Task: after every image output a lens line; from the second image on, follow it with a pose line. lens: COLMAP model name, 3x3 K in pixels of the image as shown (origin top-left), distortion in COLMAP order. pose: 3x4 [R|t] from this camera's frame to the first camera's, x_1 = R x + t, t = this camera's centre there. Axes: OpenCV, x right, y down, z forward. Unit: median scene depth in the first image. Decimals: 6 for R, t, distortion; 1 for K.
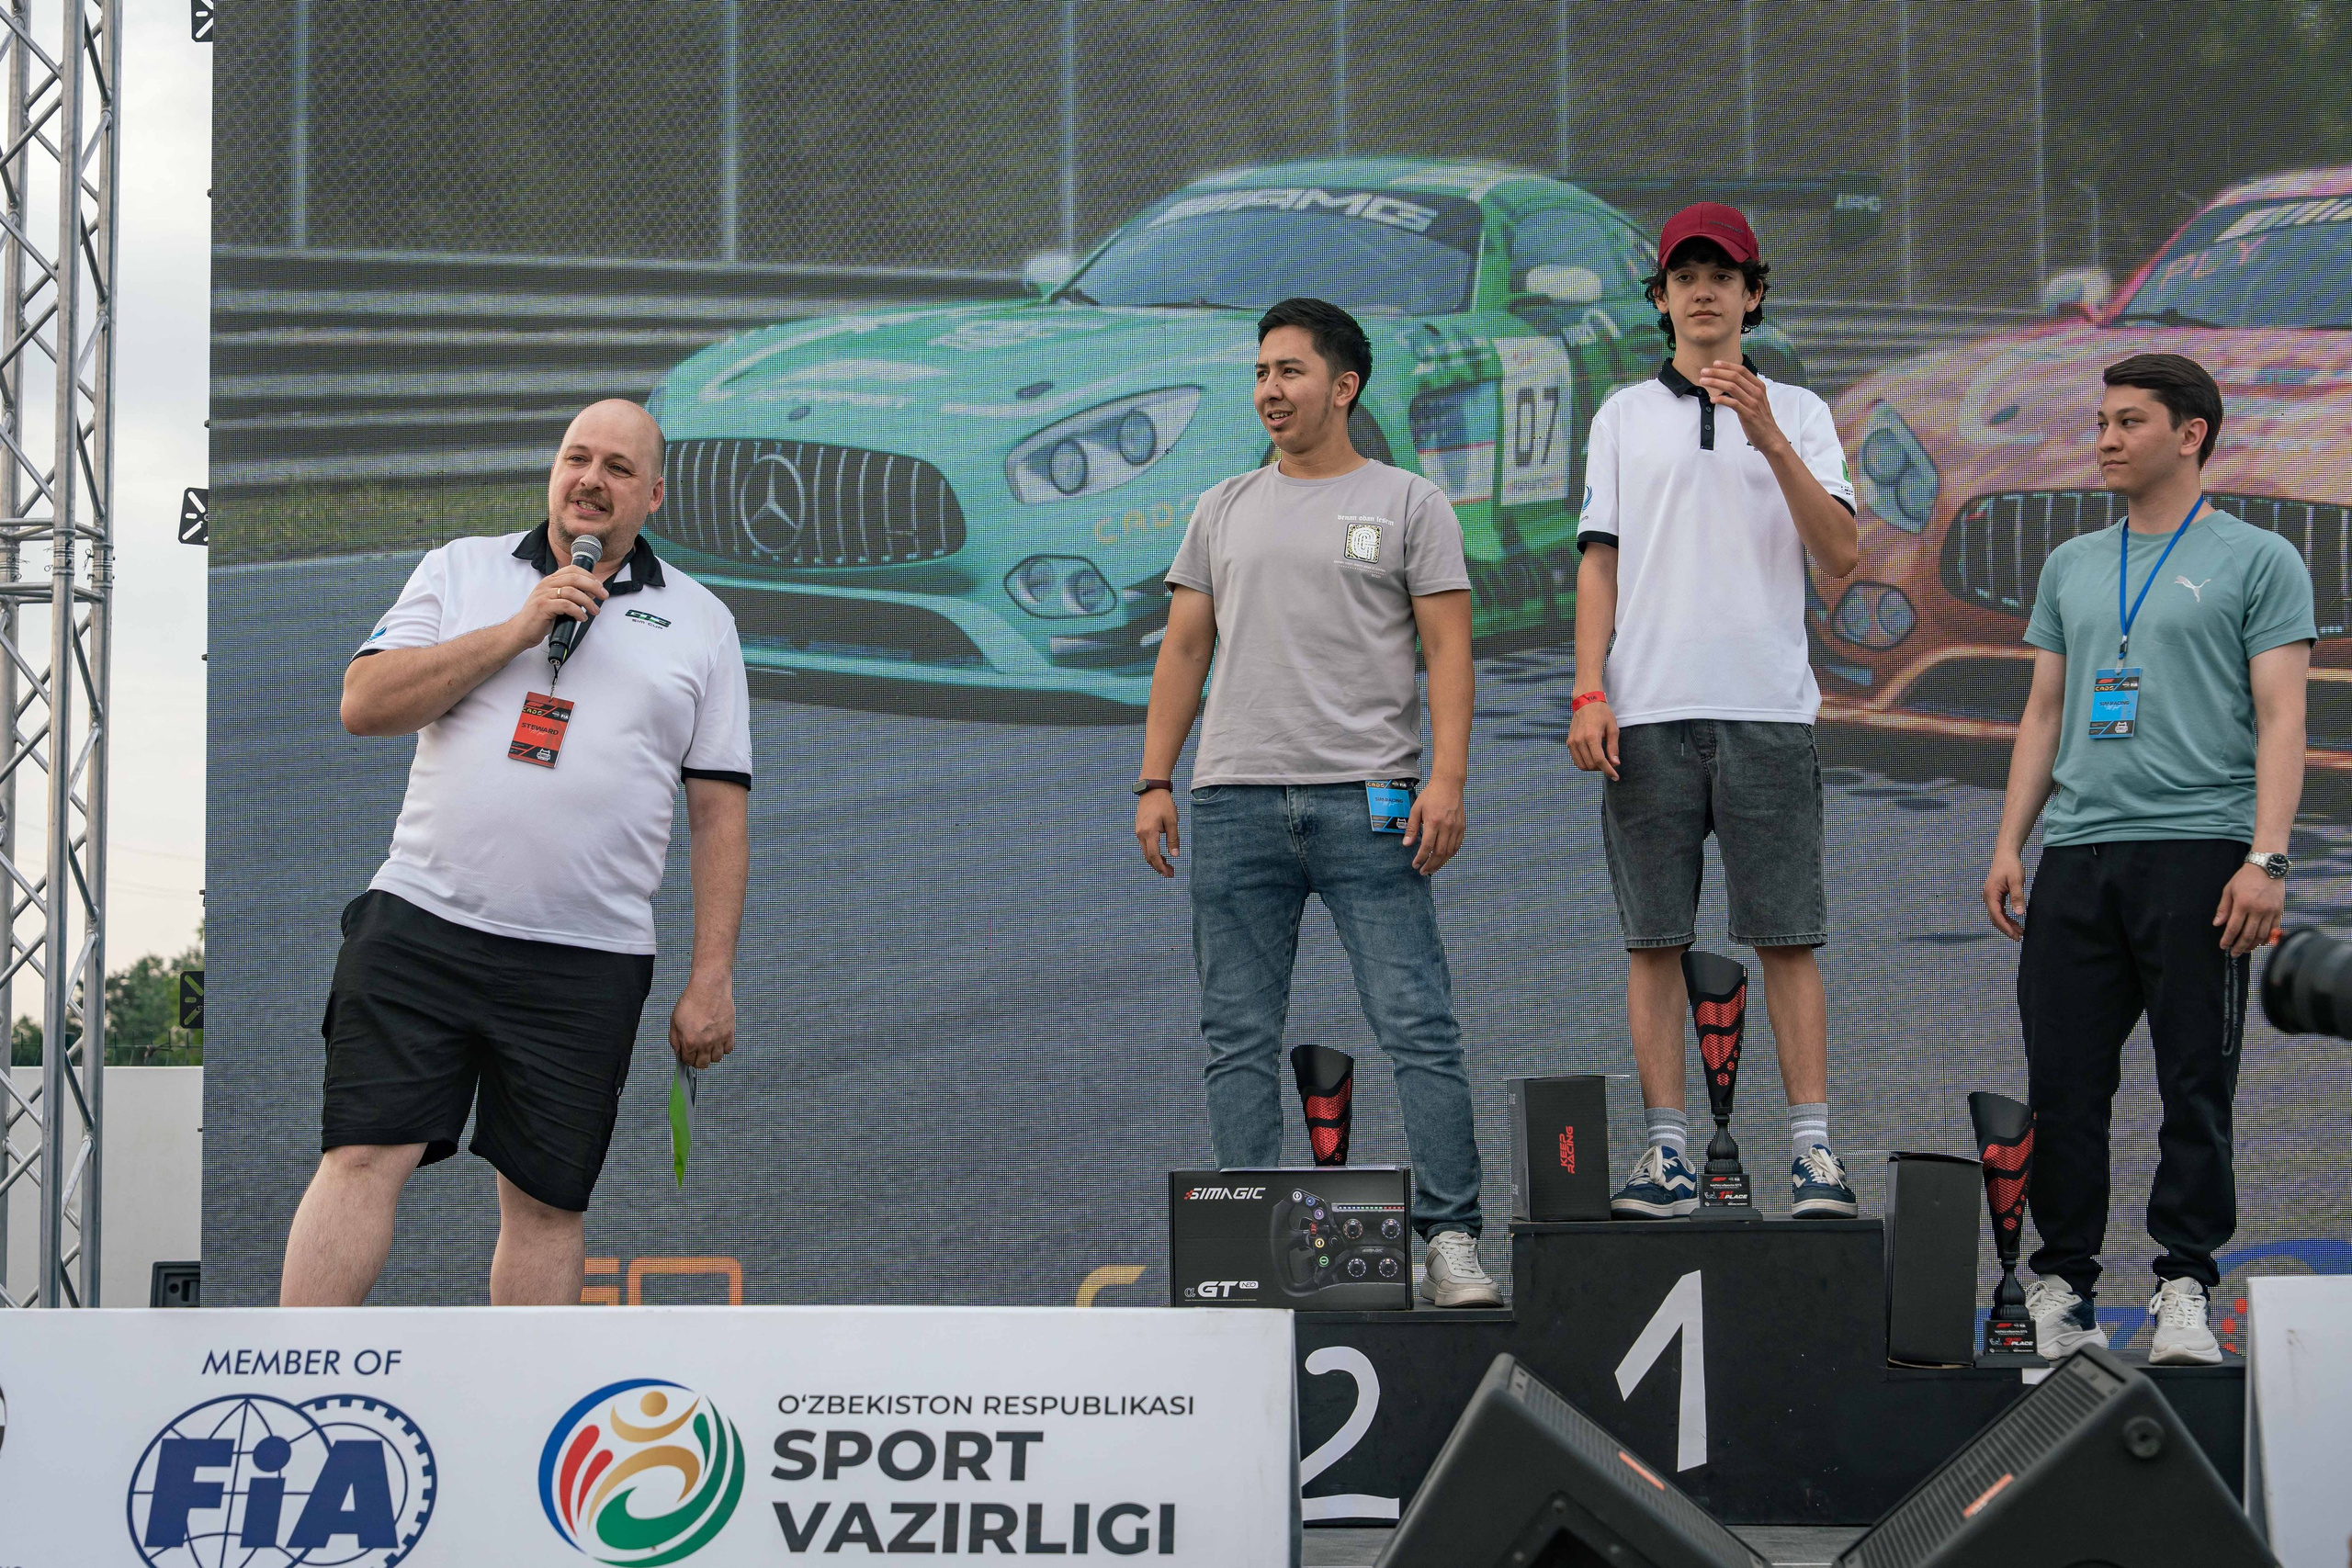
lens RADIAL K [[3880.7, 0, 1144.2], [0, 3880.7, 792.8], [0, 0, 1]] dist [0.012001, 0.000000]
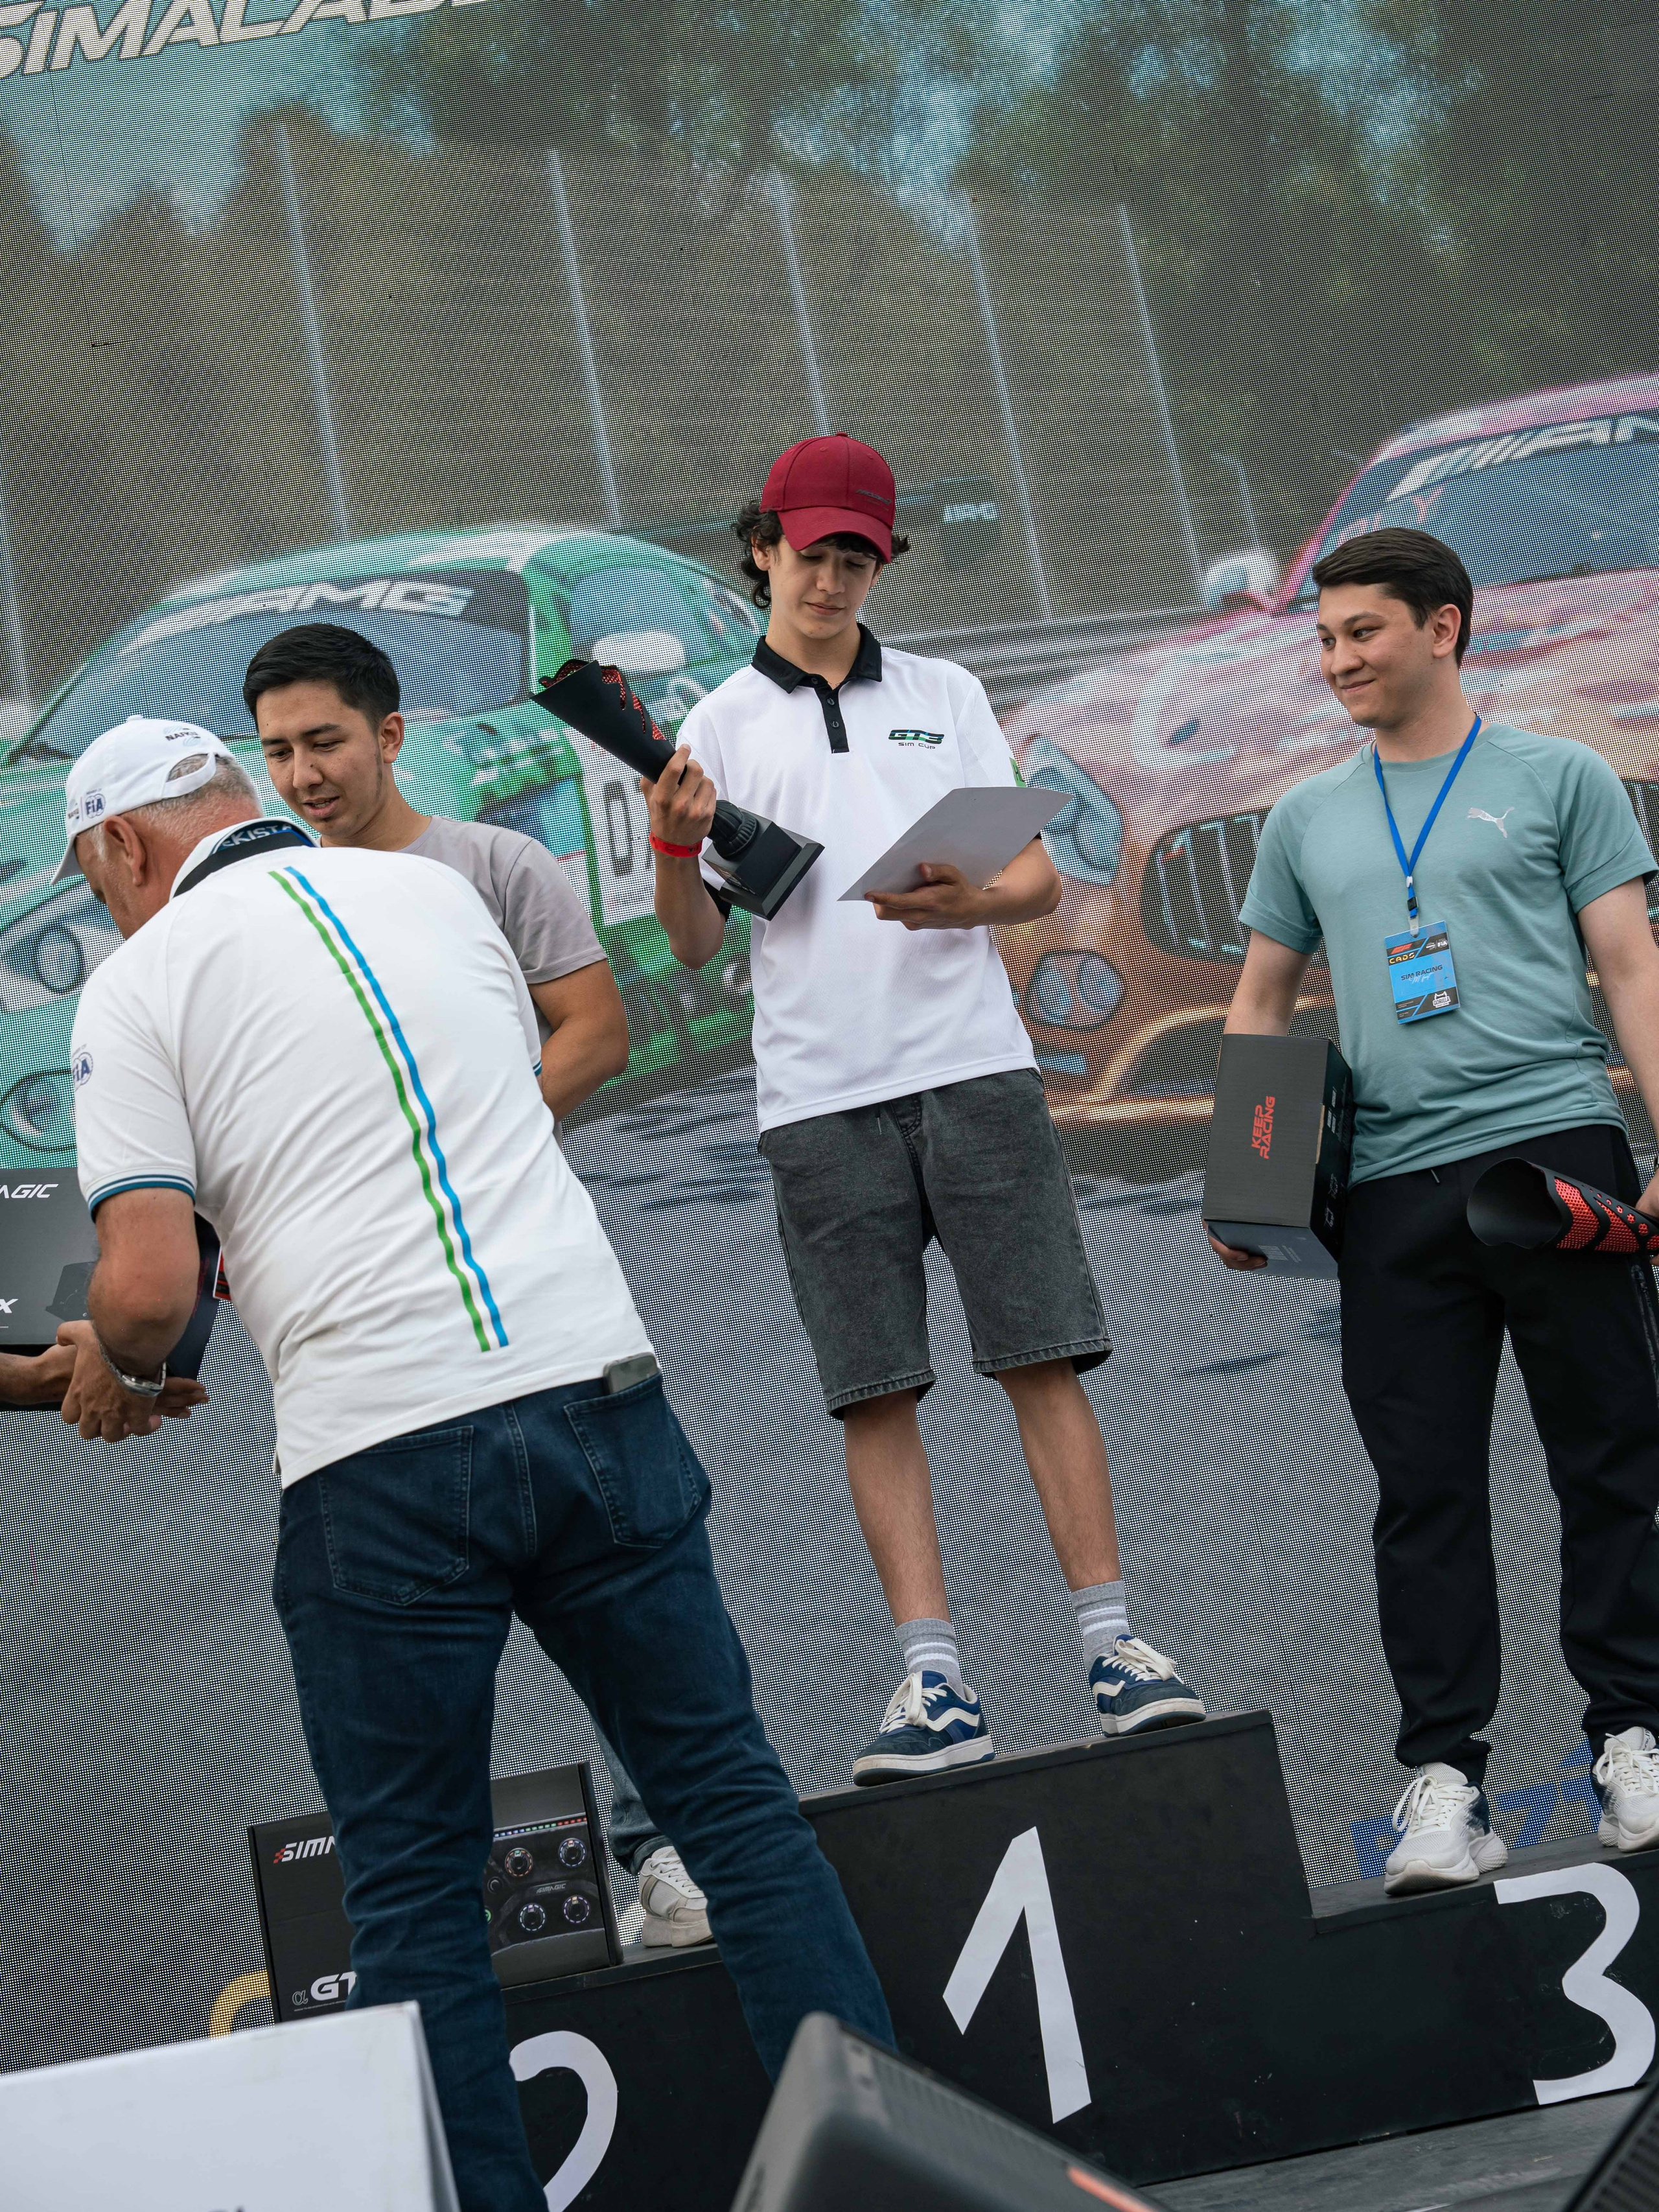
lens RADIAL K [[3463.8, 0, 854.2], [0, 3463.8, 964.0], [0, 0, 1]] dist [0.010254, 0.000000]
pose [[0.975954, -0.140492, 0.166663, 0.021257], [0.163149, 0.977856, -0.131072, 0.036621], [-0.144558, 0.155111, 0.977263, 0.286886]]
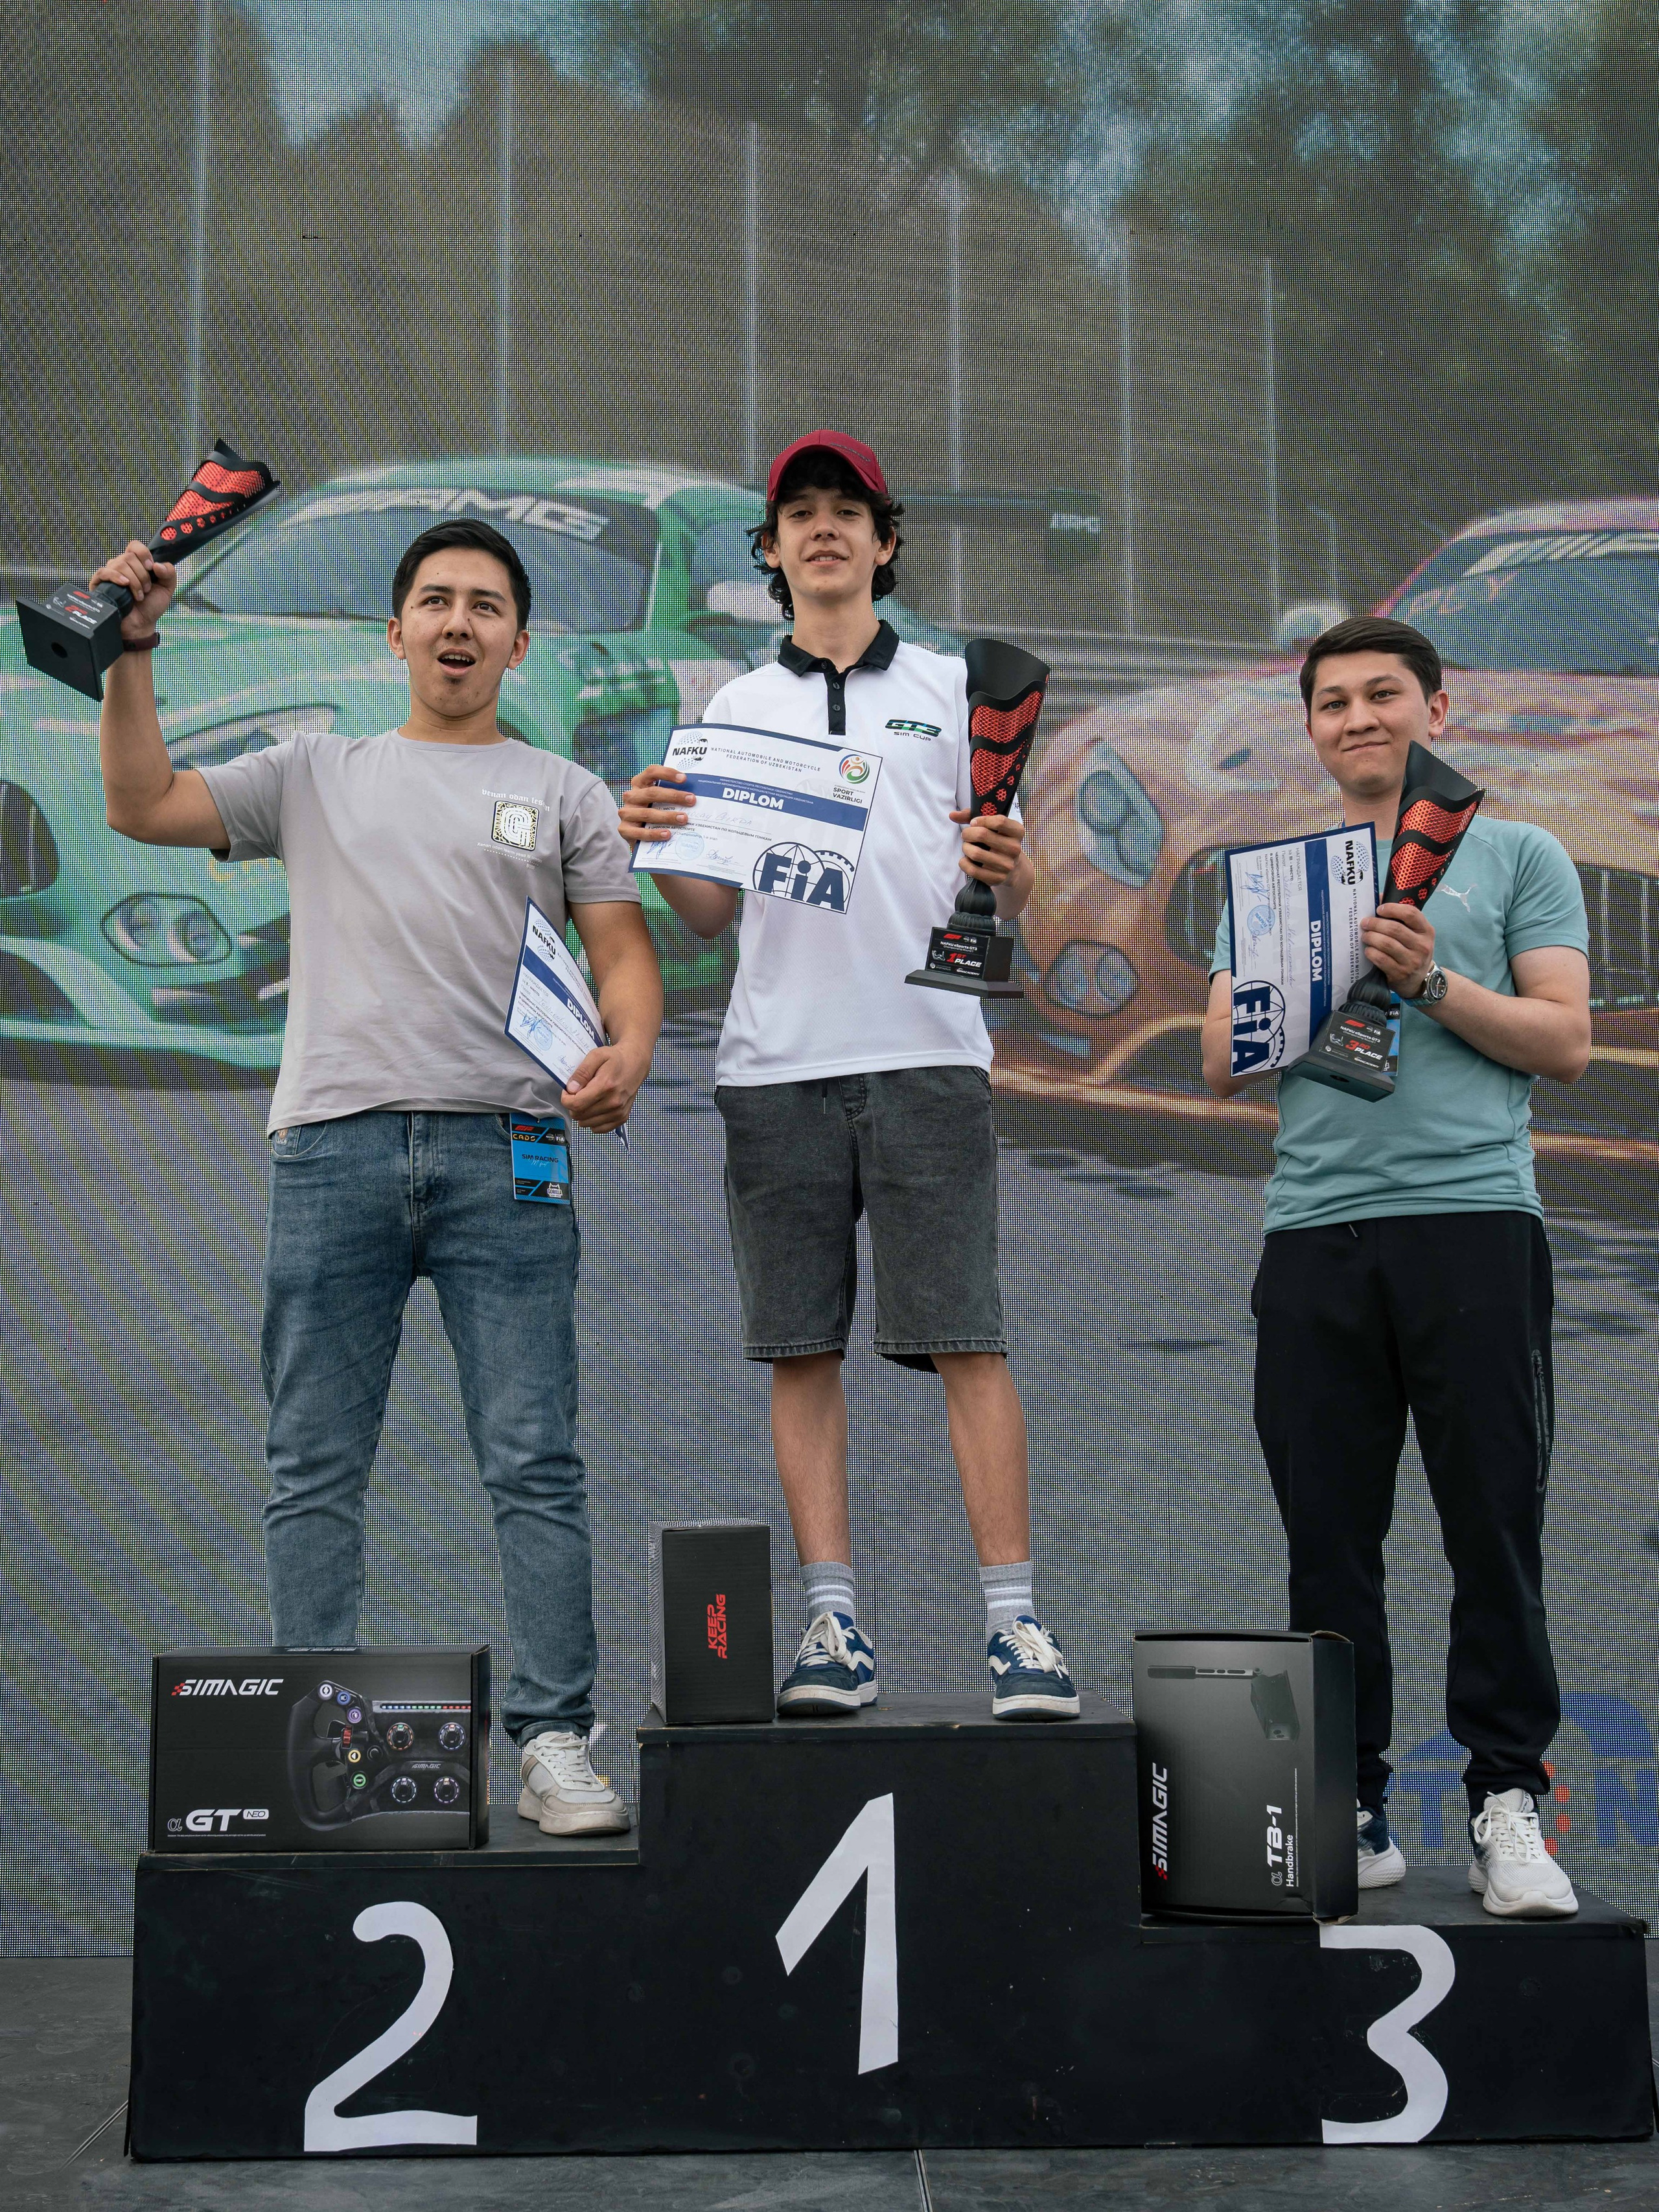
lens RADIAL K [[2716.5, 0, 819.0], [0, 2716.5, 1083.7], [0, 0, 1]] dist [0.001100, 0.000000]
pose [[0.993179, 0.017263, 0.115311, 0.054052], [-0.011035, 0.998457, -0.054425, 0.012535], [-0.116072, 0.052782, 0.991837, 0.386400]]
